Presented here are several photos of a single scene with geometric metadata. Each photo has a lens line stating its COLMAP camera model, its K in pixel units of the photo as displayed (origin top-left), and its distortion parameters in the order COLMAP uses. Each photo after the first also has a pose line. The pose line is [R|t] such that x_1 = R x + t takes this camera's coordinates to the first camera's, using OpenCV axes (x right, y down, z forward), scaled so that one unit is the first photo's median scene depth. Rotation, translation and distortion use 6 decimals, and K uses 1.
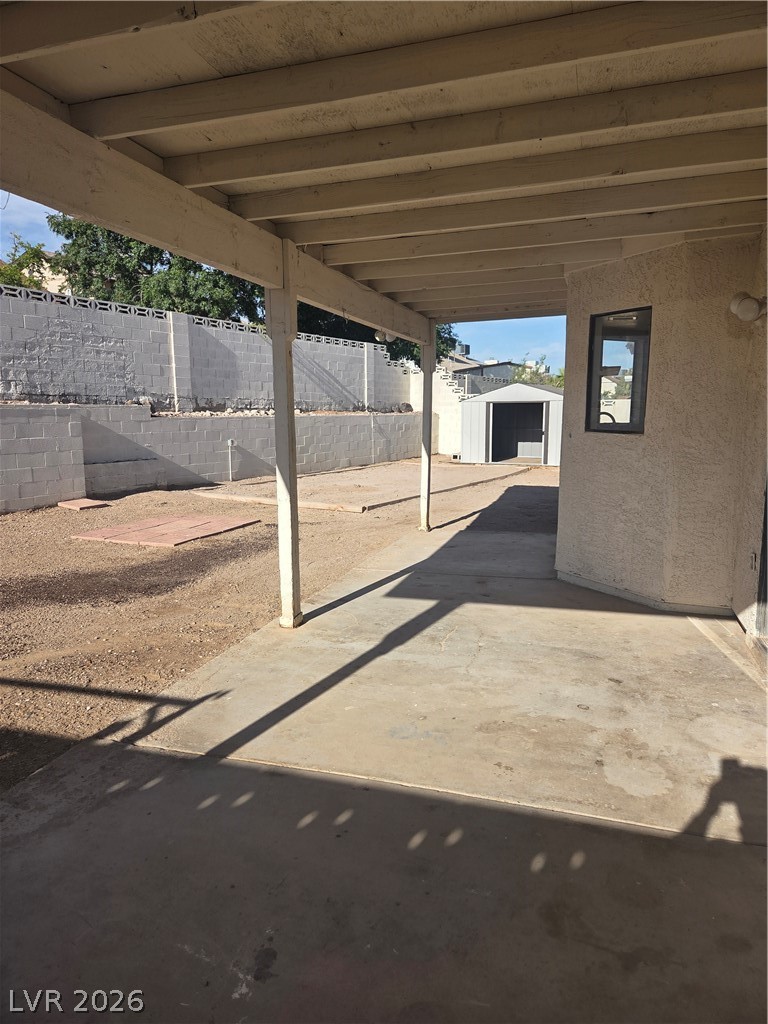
lens RADIAL K [[731.0, 0, 384.1], [0, 731.0, 533.9], [0, 0, 1]] dist [-0.003193, -0.001436]
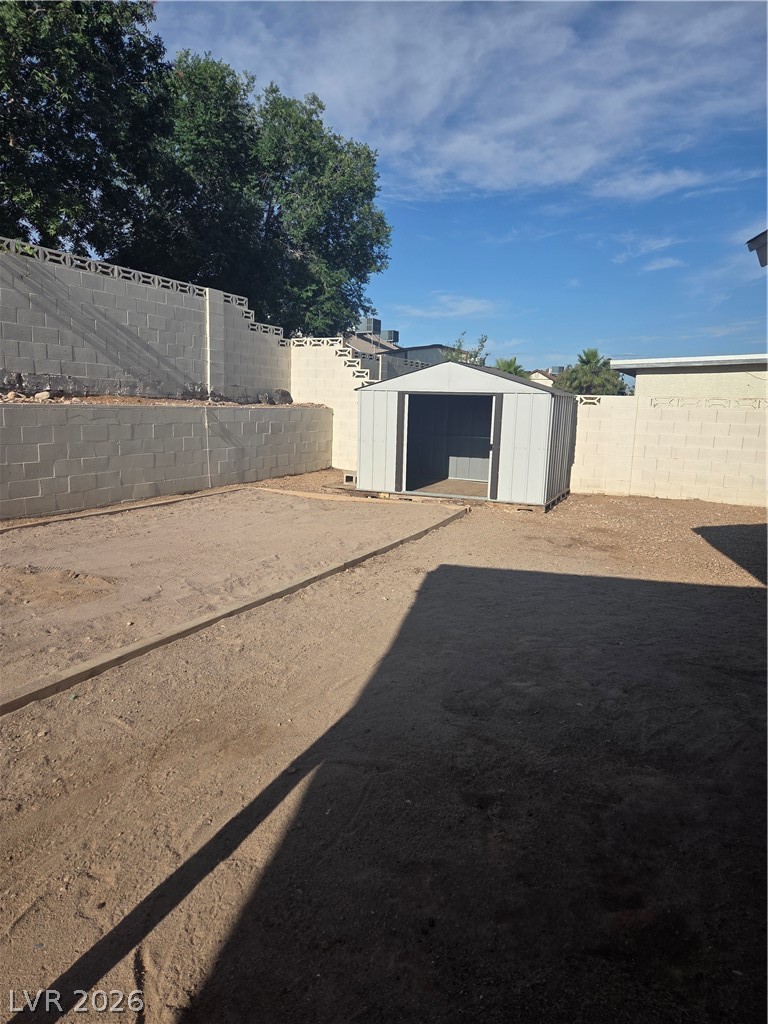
lens RADIAL K [[683.4, 0, 384.0], [0, 683.4, 512.0], [0, 0, 1]] dist [0.001802, -0.001466]
pose [[0.995885, 0.021810, 0.087961, 0.076775], [-0.021127, 0.999739, -0.008679, -0.072931], [-0.088127, 0.006785, 0.996086, 0.421314]]
